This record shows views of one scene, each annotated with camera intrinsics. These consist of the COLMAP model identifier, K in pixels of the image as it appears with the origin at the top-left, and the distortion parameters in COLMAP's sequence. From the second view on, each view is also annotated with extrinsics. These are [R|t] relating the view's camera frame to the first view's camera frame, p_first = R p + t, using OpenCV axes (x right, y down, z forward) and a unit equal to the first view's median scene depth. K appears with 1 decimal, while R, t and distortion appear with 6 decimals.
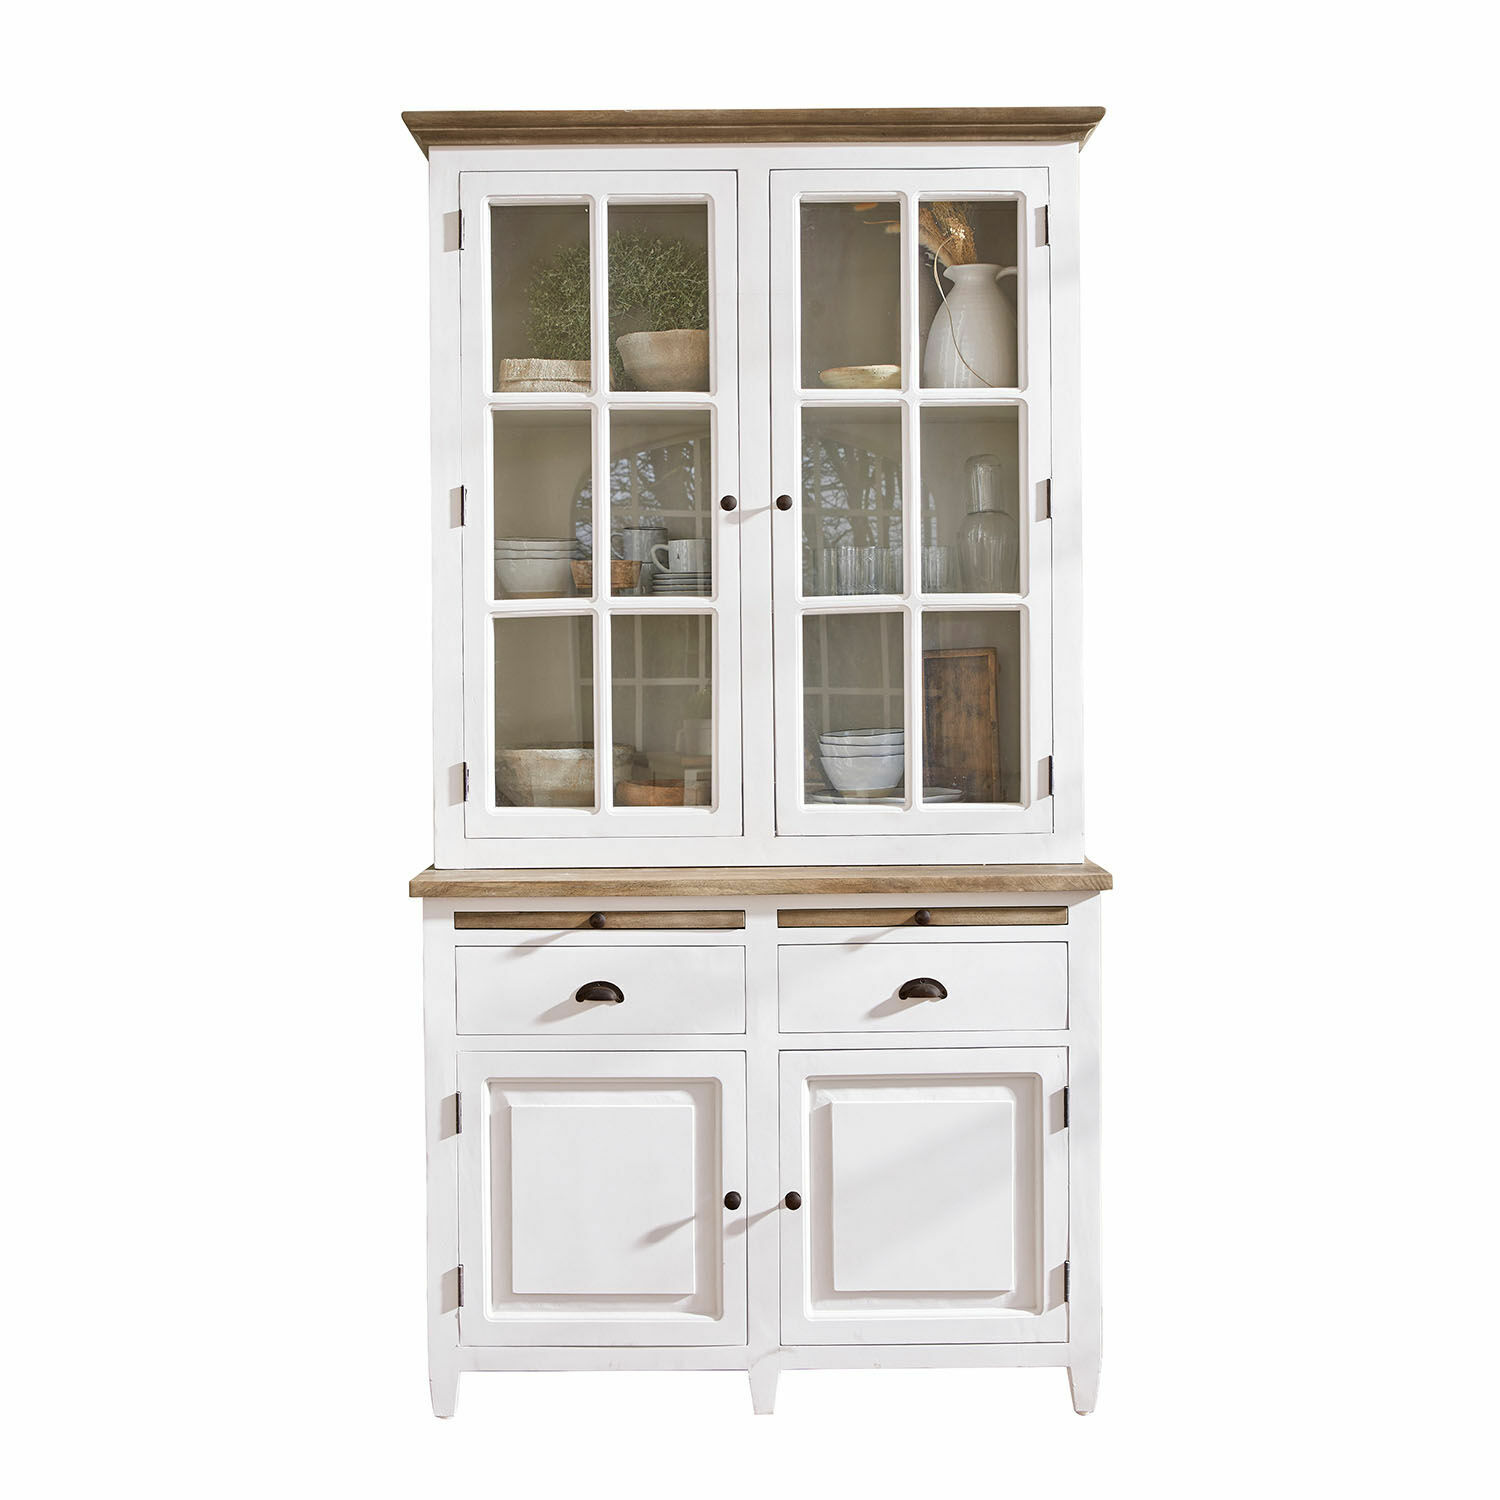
lens RADIAL K [[1575.4, 0, 750.0], [0, 1575.4, 750.0], [0, 0, 1]] dist [0.006902, 0.005892]
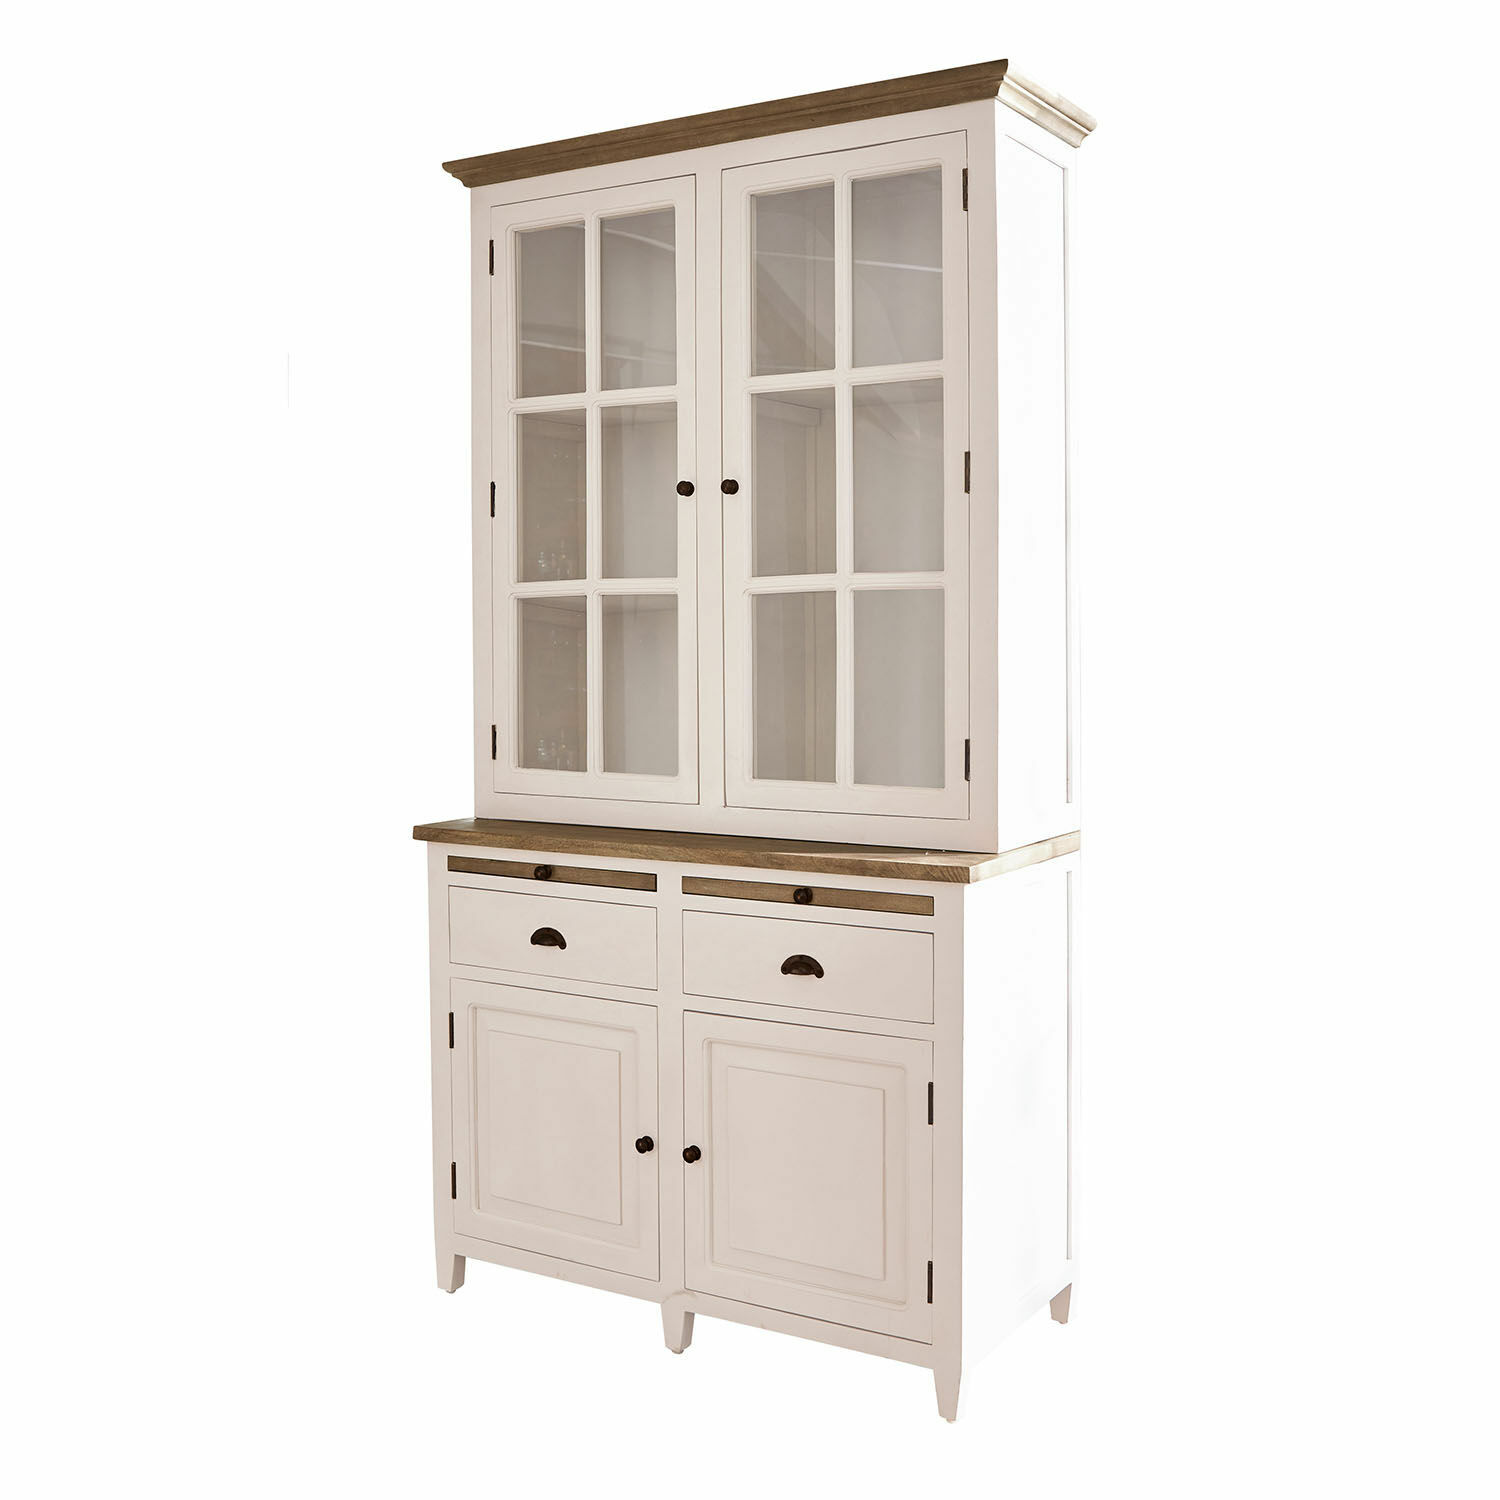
lens RADIAL K [[1797.4, 0, 750.0], [0, 1797.4, 750.0], [0, 0, 1]] dist [-0.037384, 0.010777]
pose [[0.846656, 0.042446, -0.530445, 0.673110], [-0.037724, 0.999093, 0.019734, -0.007938], [0.530801, 0.003303, 0.847490, 0.006718]]
